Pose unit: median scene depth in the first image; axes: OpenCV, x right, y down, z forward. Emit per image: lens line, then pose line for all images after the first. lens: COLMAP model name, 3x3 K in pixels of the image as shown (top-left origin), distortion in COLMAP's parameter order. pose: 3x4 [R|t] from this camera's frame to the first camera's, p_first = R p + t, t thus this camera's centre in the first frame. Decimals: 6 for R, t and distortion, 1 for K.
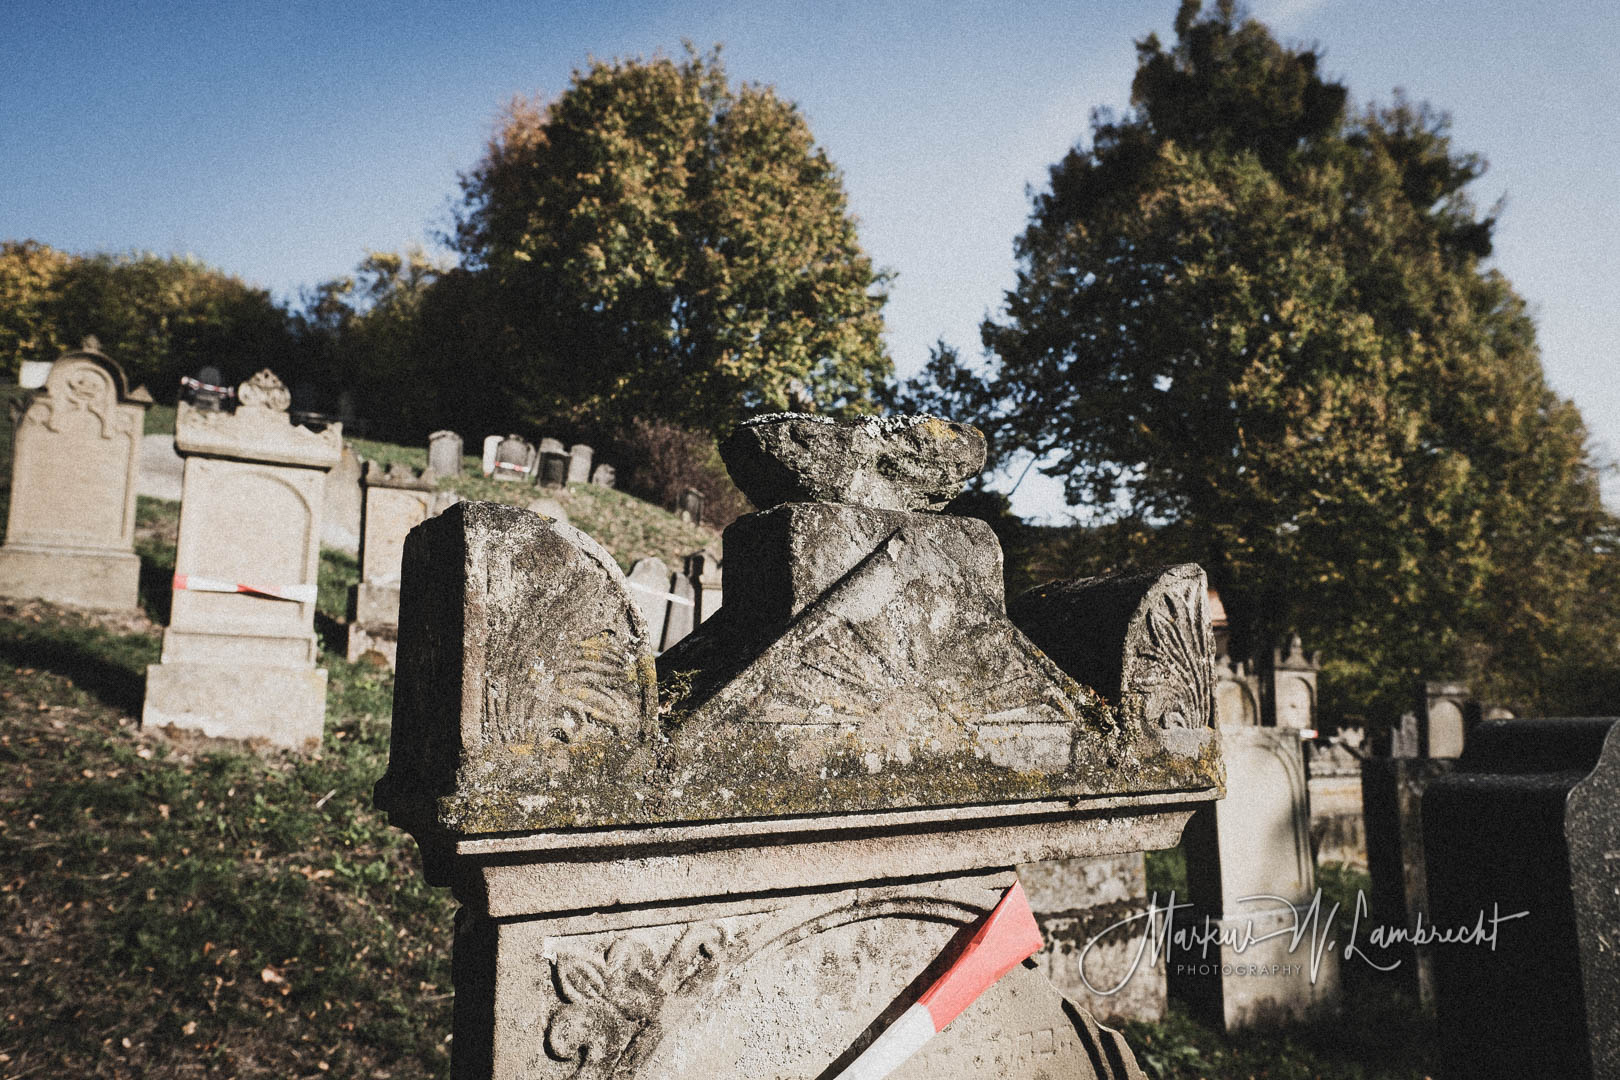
lens RADIAL K [[1128.1, 0, 810.0], [0, 1128.1, 540.0], [0, 0, 1]] dist [-0.005361, 0.001100]
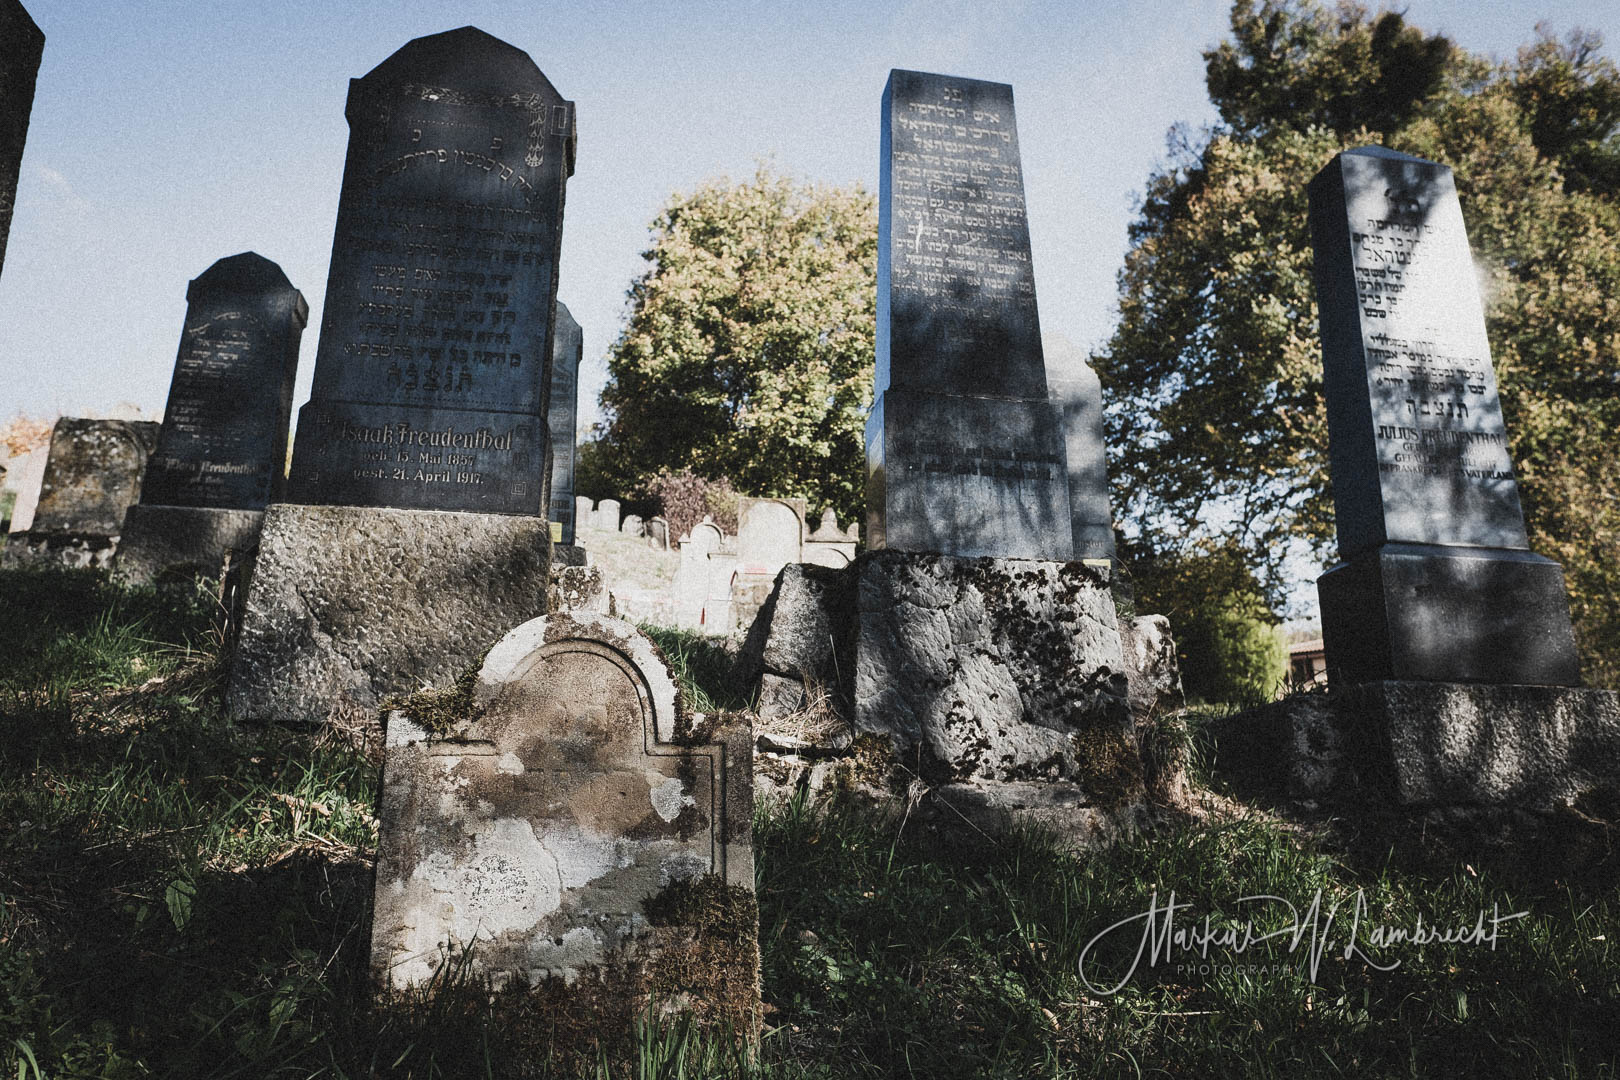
lens RADIAL K [[1124.4, 0, 815.7], [0, 1124.4, 578.6], [0, 0, 1]] dist [-0.006548, -0.003052]
pose [[0.923804, -0.095968, -0.370642, 0.374997], [0.059262, 0.992250, -0.109211, 0.122119], [0.378251, 0.078925, 0.922332, 0.020415]]
